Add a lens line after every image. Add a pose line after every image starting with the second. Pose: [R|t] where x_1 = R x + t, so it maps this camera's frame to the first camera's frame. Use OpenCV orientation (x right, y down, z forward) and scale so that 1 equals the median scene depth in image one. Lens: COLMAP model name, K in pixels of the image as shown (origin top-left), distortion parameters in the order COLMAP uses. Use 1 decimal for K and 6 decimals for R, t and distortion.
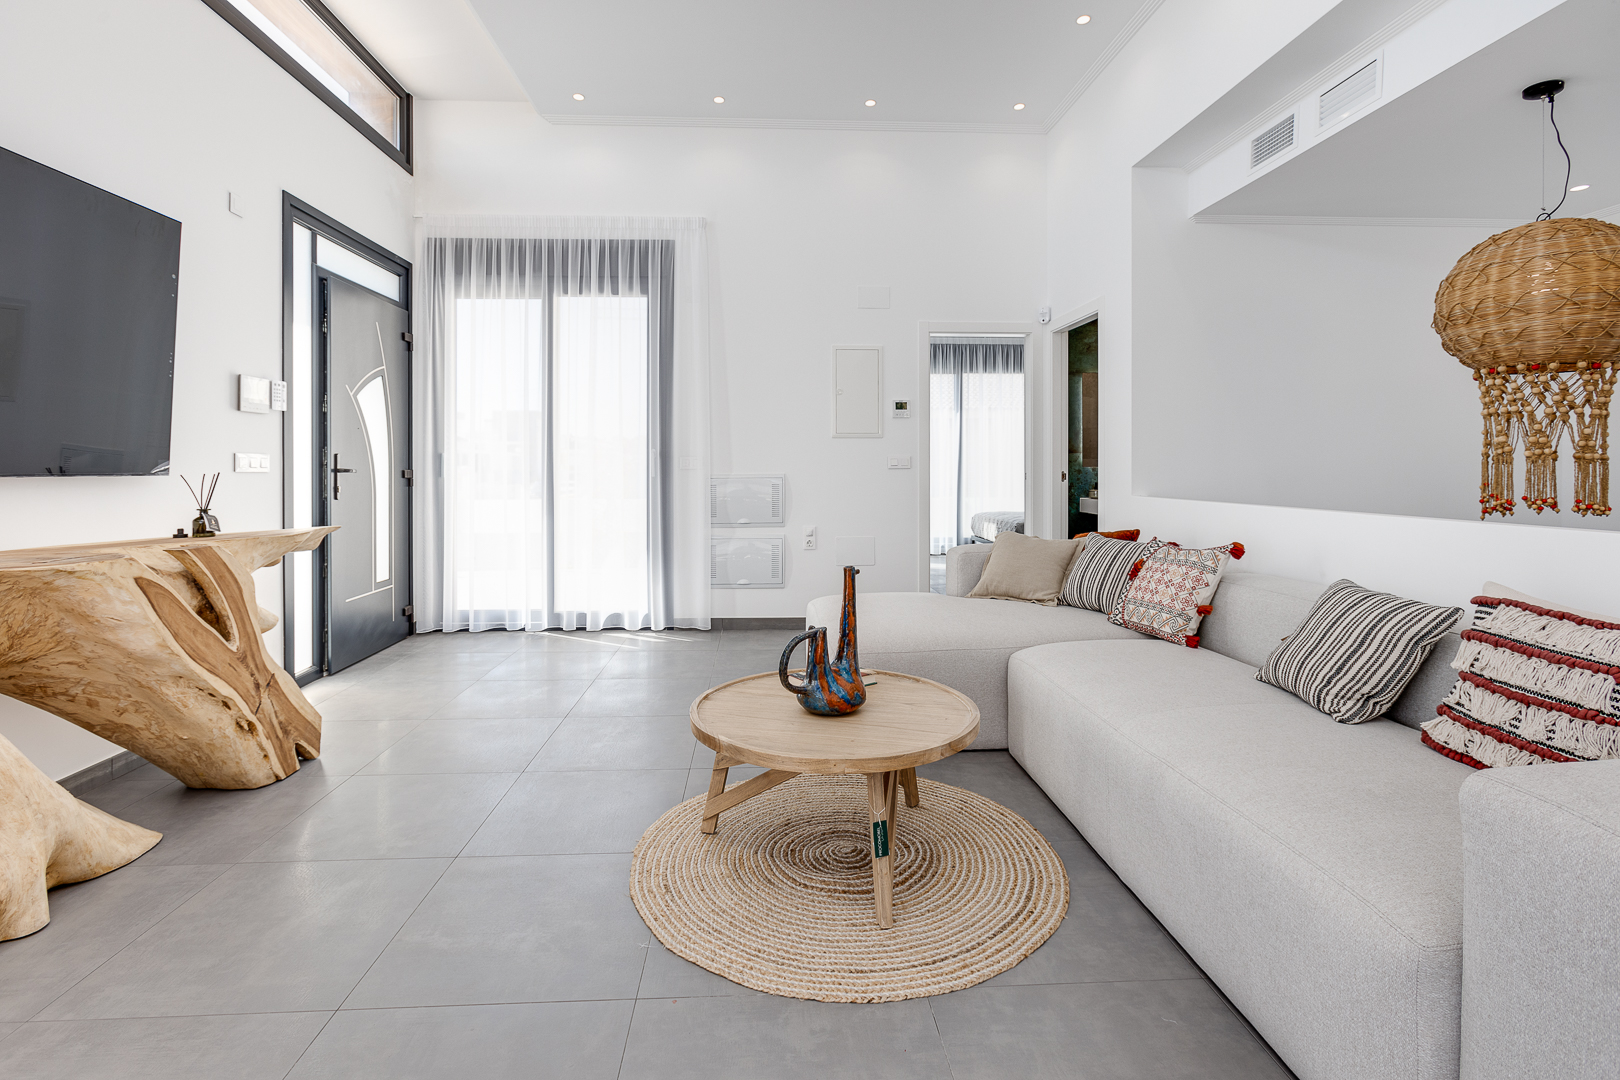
lens RADIAL K [[762.7, 0, 807.2], [0, 762.7, 467.8], [0, 0, 1]] dist [-0.014858, 0.011287]
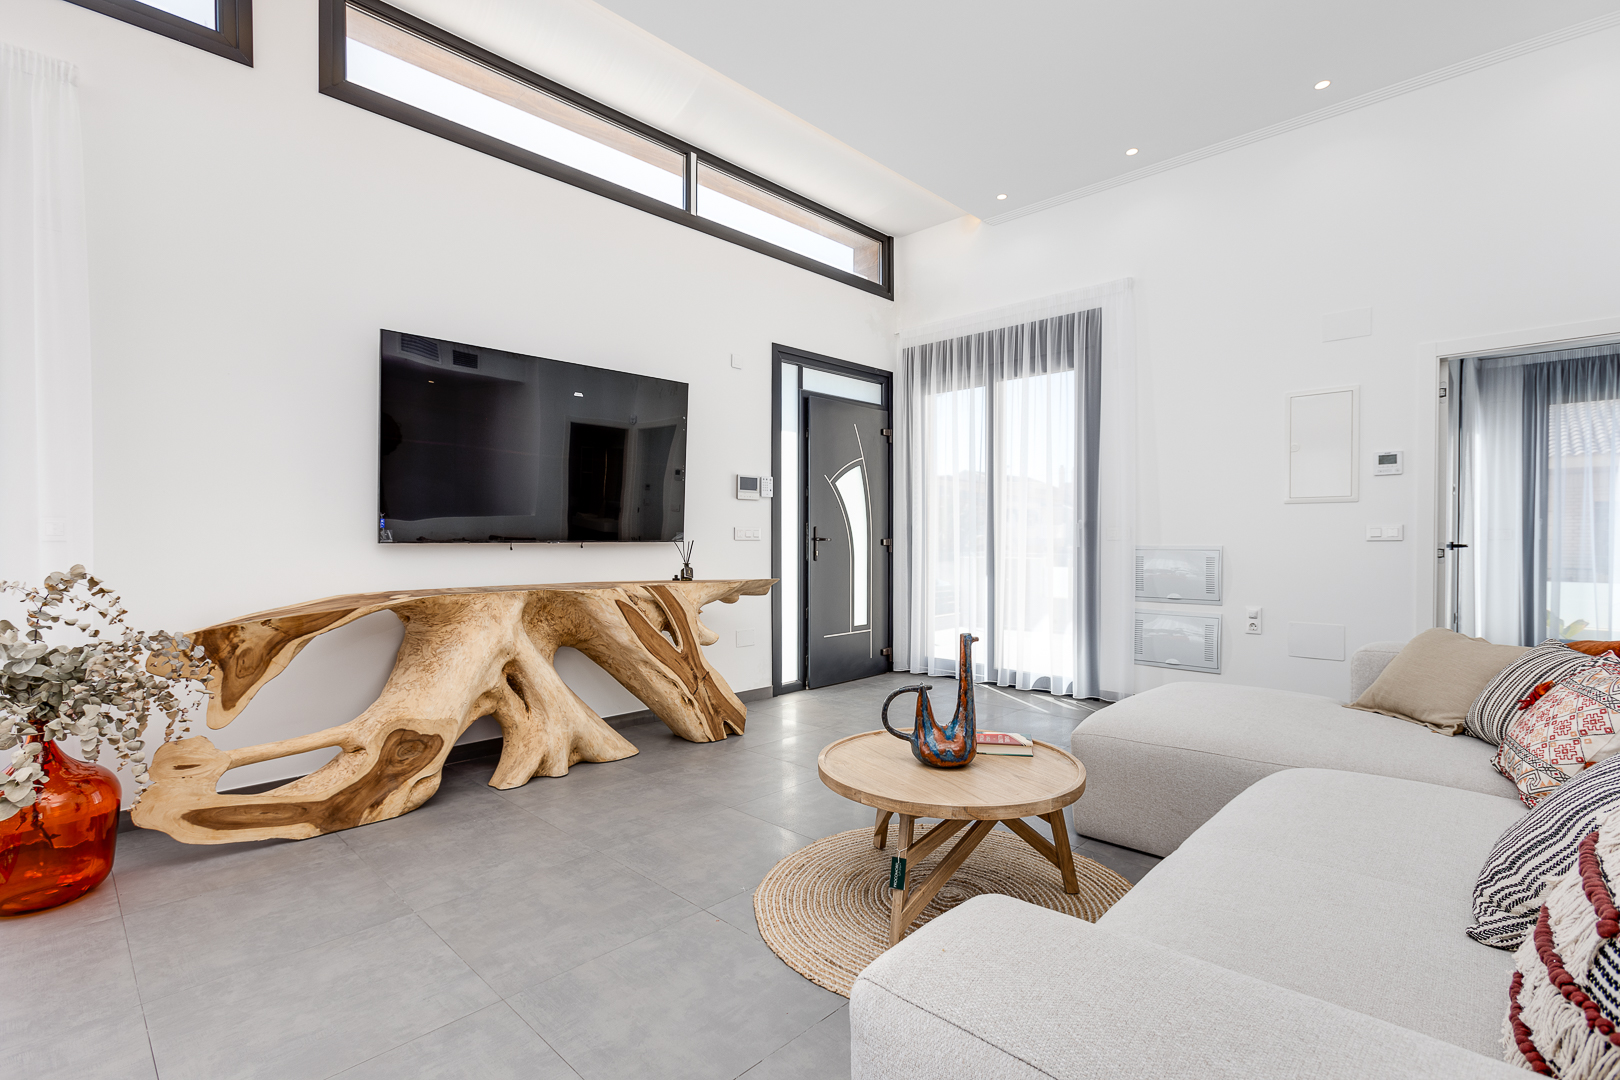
lens RADIAL K [[761.5, 0, 810.0], [0, 761.5, 540.0], [0, 0, 1]] dist [-0.004820, 0.010211]
pose [[0.684758, 0.006414, -0.728743, 0.384202], [-0.002869, 0.999977, 0.006105, -0.003407], [0.728765, -0.002090, 0.684761, 0.066154]]
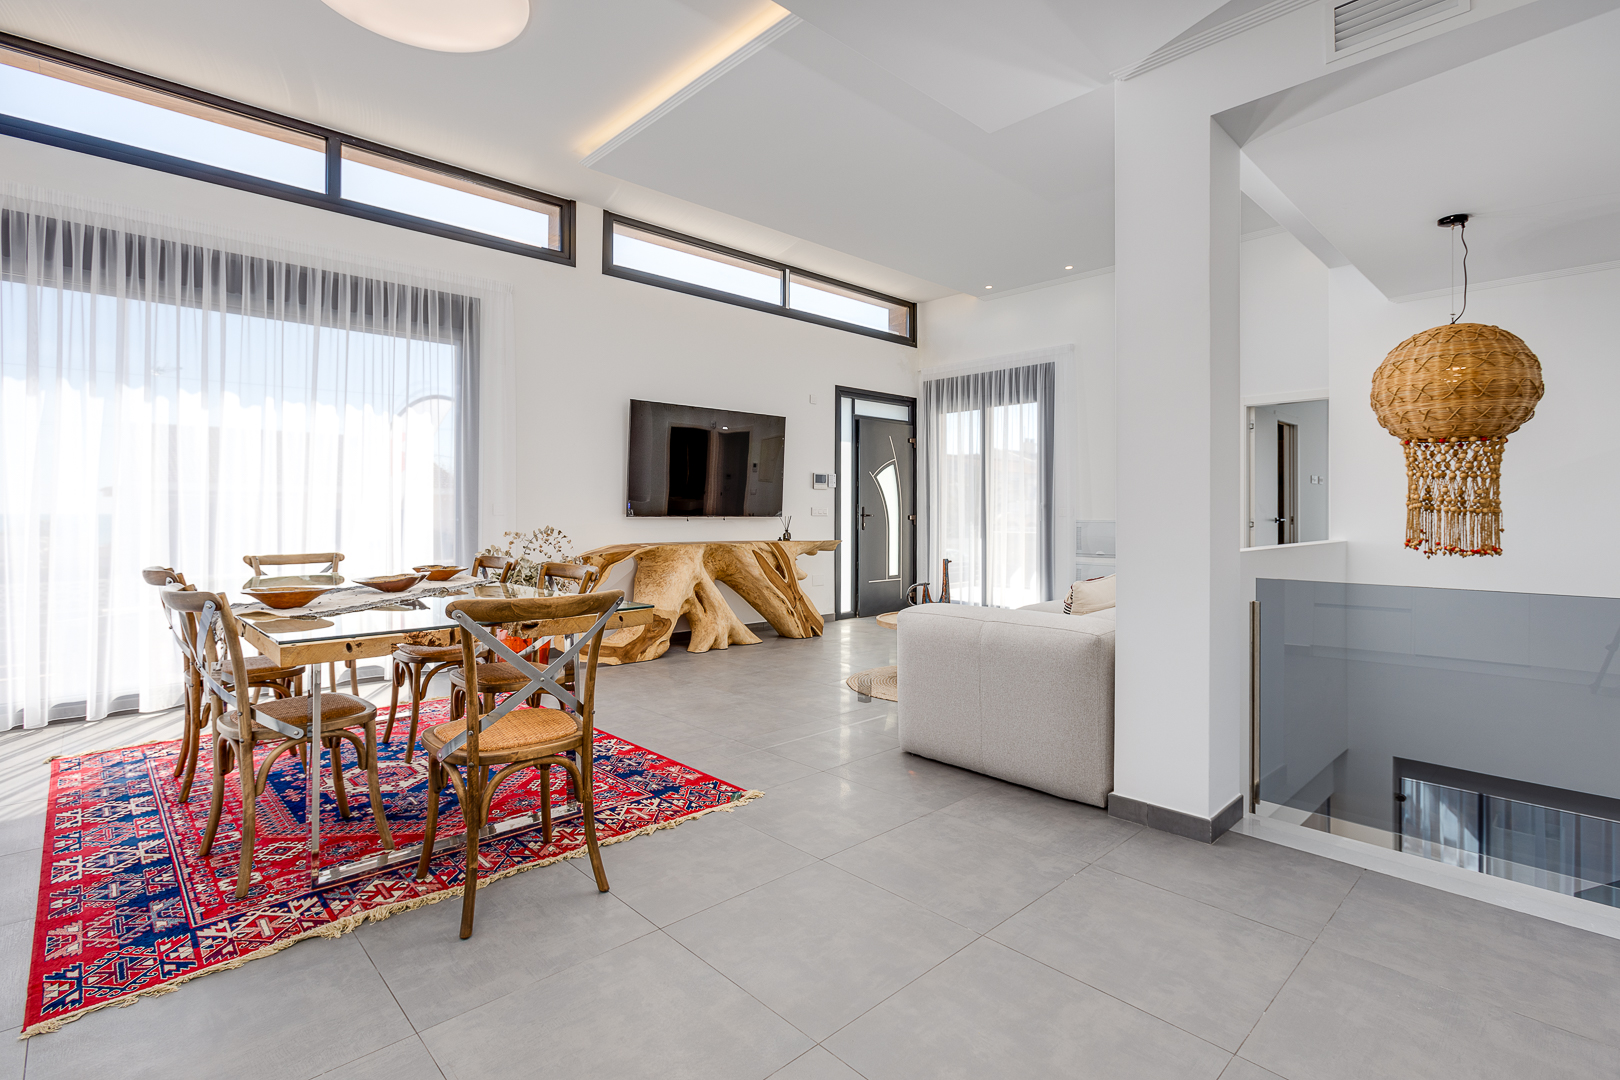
lens RADIAL K [[766.6, 0, 805.7], [0, 766.6, 504.0], [0, 0, 1]] dist [-0.003533, 0.000400]
pose [[0.651734, -0.005476, -0.758428, 0.857438], [-0.004370, 0.999930, -0.010976, -0.003838], [0.758435, 0.010468, 0.651664, -0.454505]]
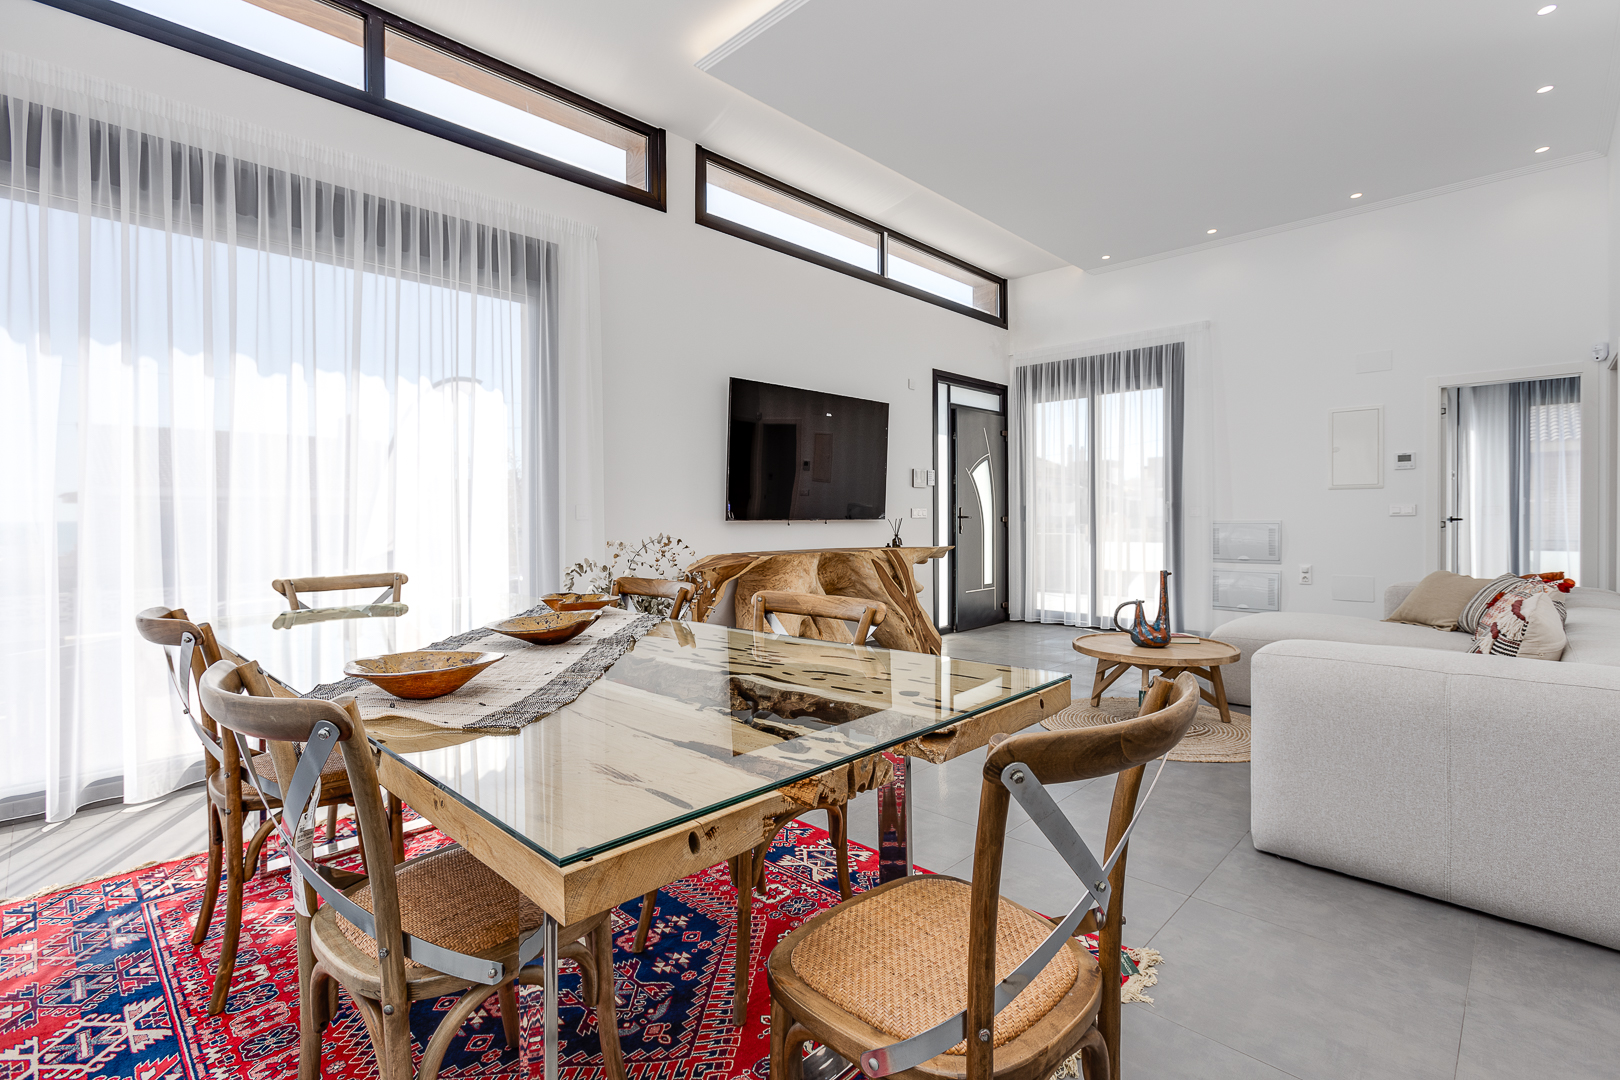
lens RADIAL K [[749.8, 0, 812.1], [0, 749.8, 518.7], [0, 0, 1]] dist [-0.001408, -0.000324]
pose [[0.683005, 0.001688, -0.730412, 0.442828], [0.002906, 0.999983, 0.005029, -0.002840], [0.730408, -0.005557, 0.682988, -0.468966]]
